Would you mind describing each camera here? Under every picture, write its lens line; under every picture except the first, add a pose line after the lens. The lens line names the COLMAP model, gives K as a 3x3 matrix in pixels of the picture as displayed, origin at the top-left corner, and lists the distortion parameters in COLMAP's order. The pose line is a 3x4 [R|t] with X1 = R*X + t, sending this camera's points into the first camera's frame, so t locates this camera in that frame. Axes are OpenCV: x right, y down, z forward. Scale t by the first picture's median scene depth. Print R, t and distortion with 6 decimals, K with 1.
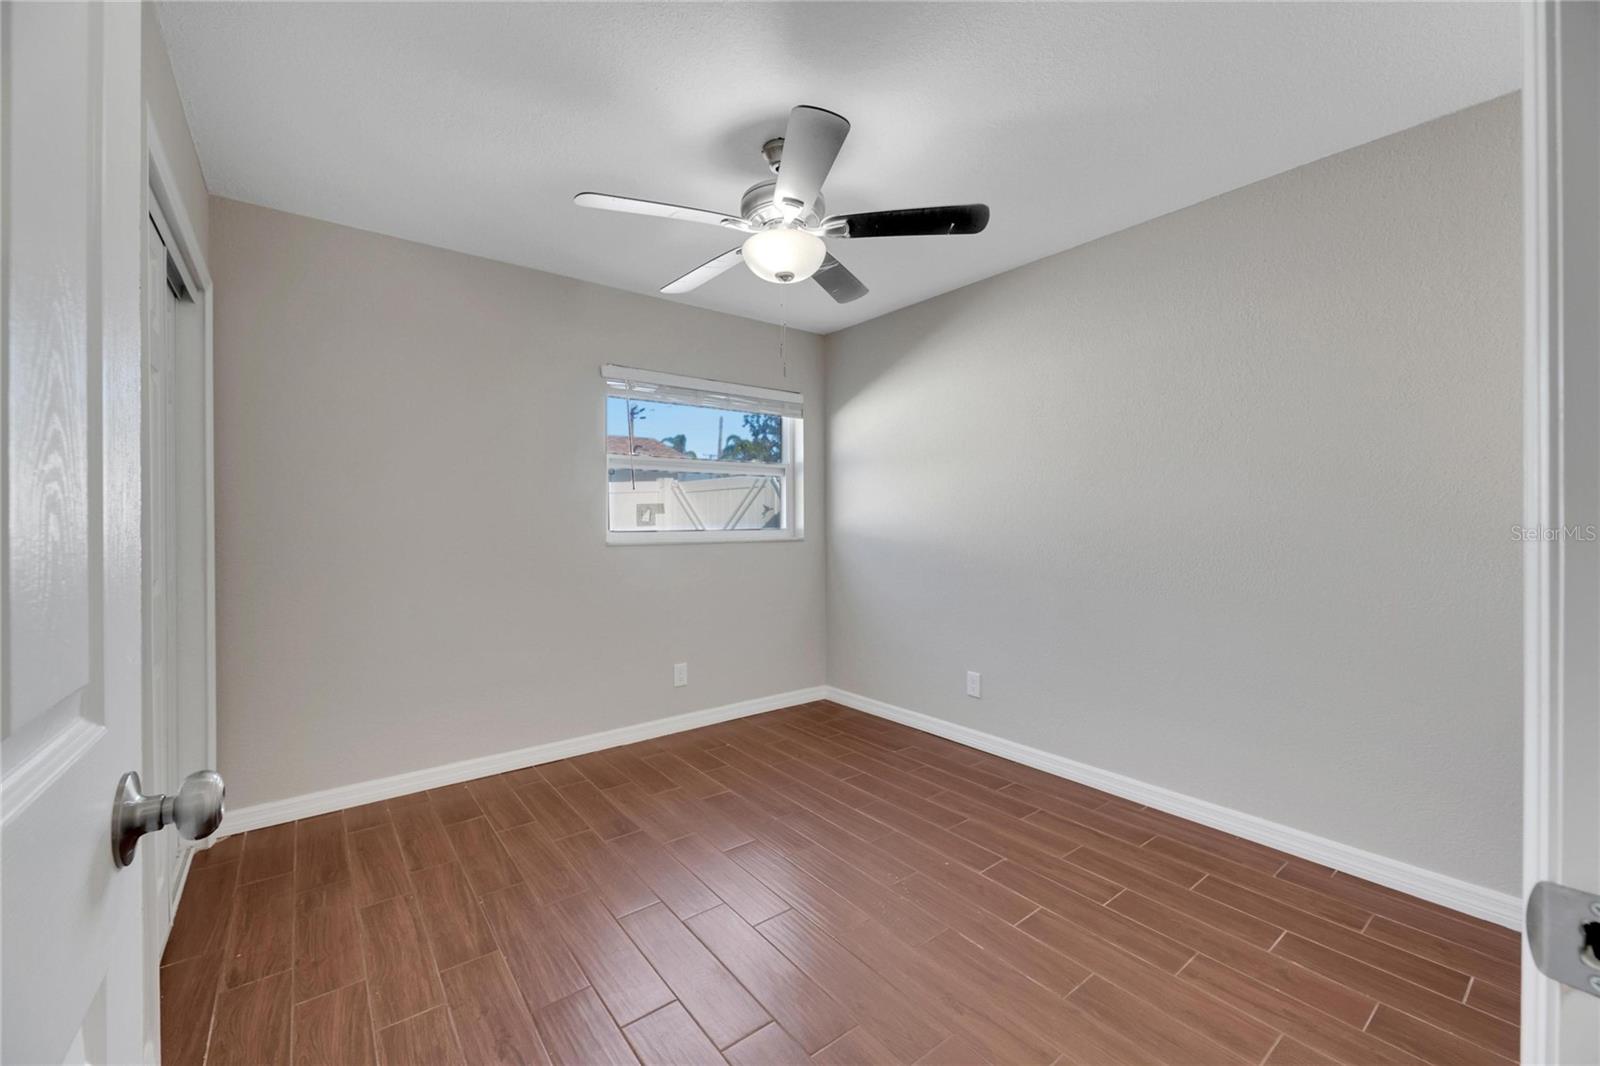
lens RADIAL K [[646.5, 0, 798.5], [0, 646.5, 523.4], [0, 0, 1]] dist [0.007467, -0.001078]
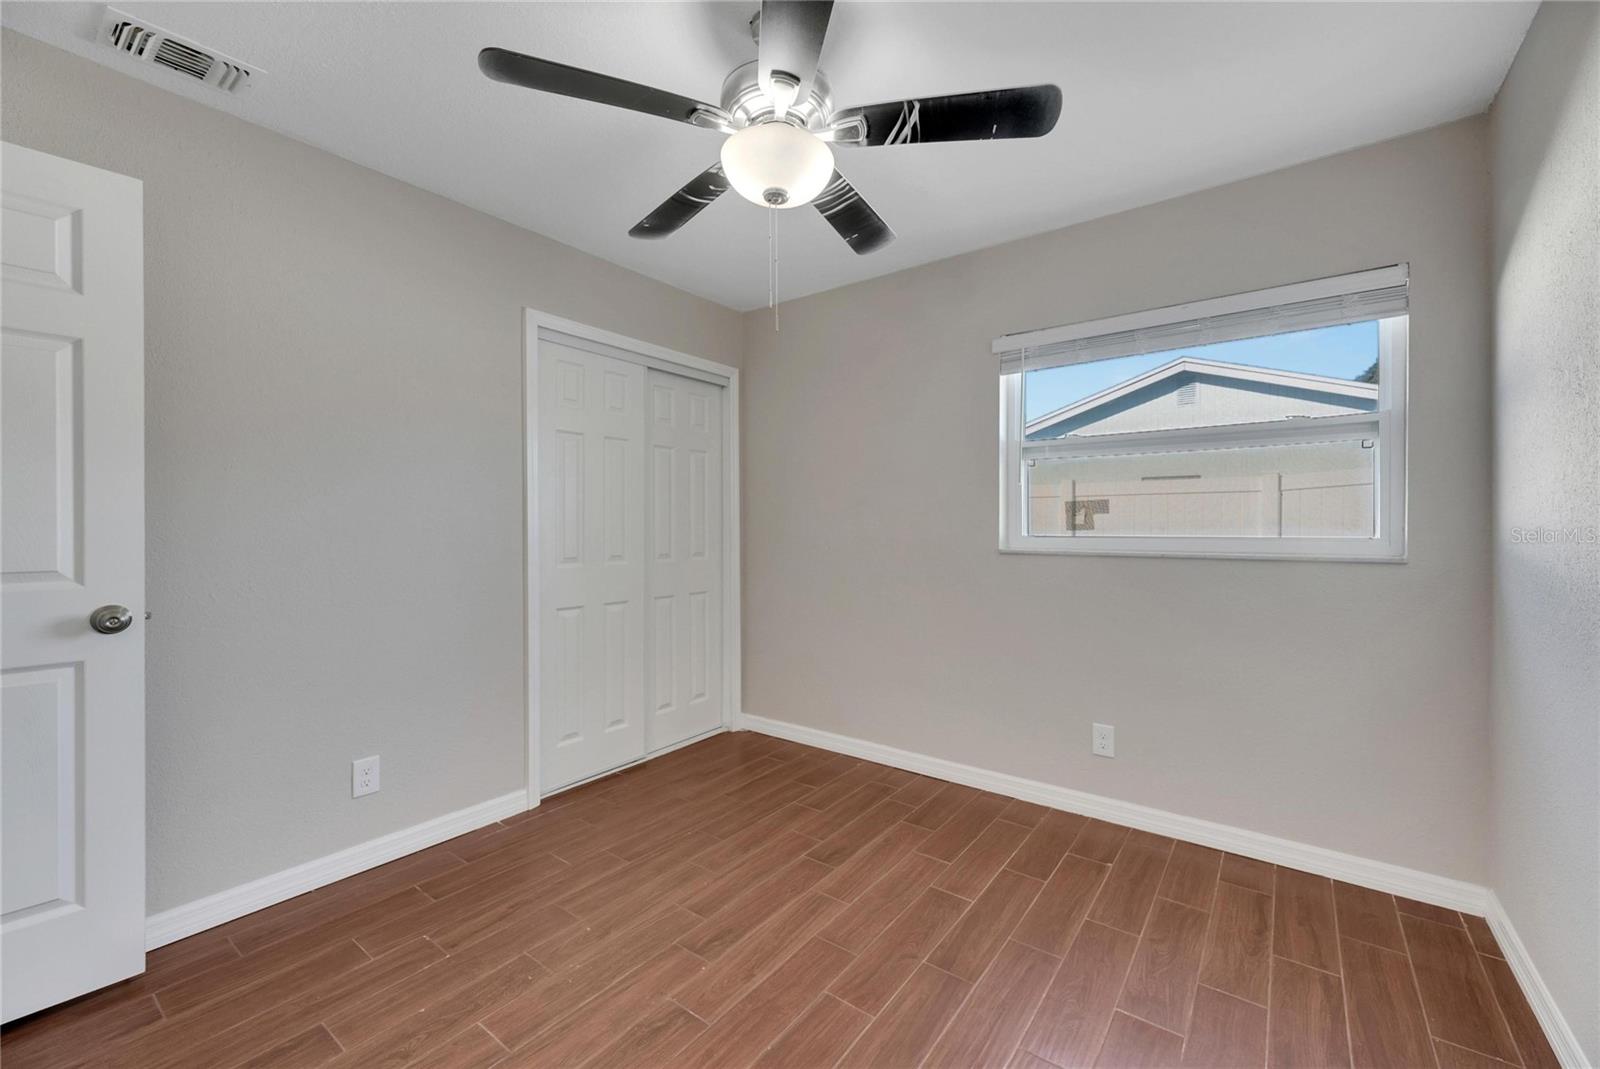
lens RADIAL K [[646.5, 0, 798.7], [0, 646.5, 529.4], [0, 0, 1]] dist [0.007467, -0.001078]
pose [[0.259443, 0.012136, -0.965682, 0.576804], [-0.004466, 0.999925, 0.011367, -0.005617], [0.965748, 0.001363, 0.259478, 0.682928]]
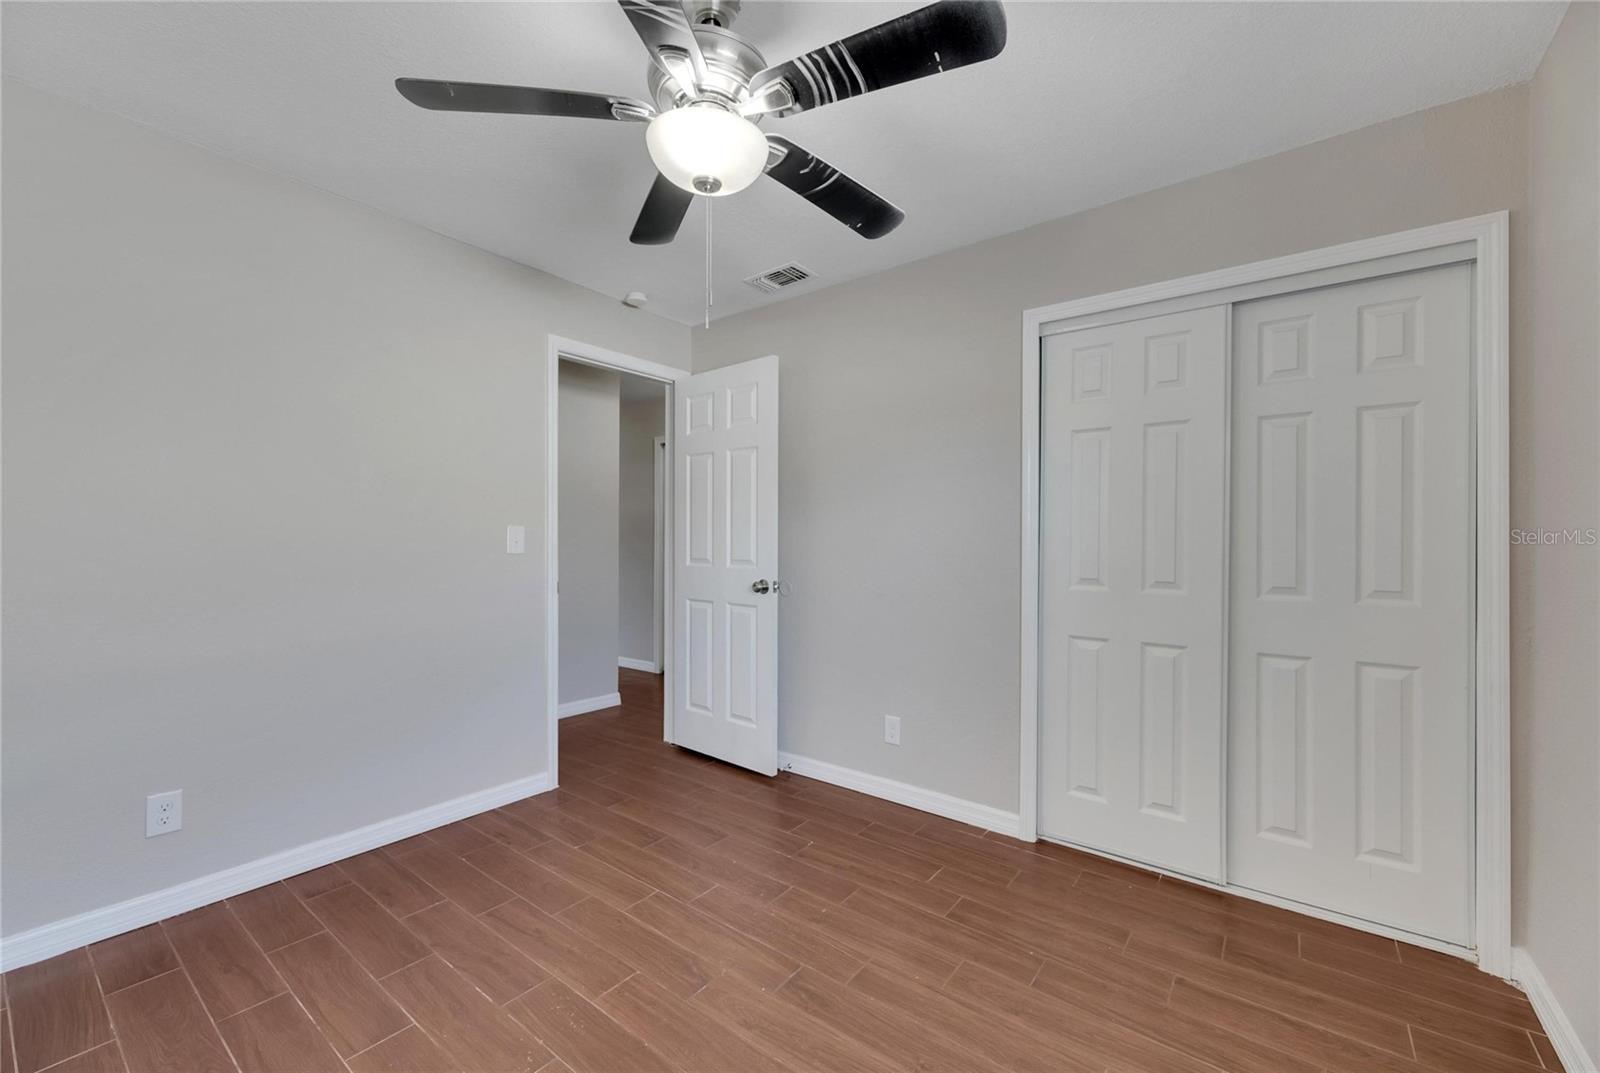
lens RADIAL K [[646.5, 0, 796.8], [0, 646.5, 543.0], [0, 0, 1]] dist [0.007467, -0.001078]
pose [[-0.968367, 0.001379, -0.249528, 0.046441], [-0.001078, 0.999952, 0.009708, -0.002626], [0.249530, 0.009670, -0.968319, 1.394601]]
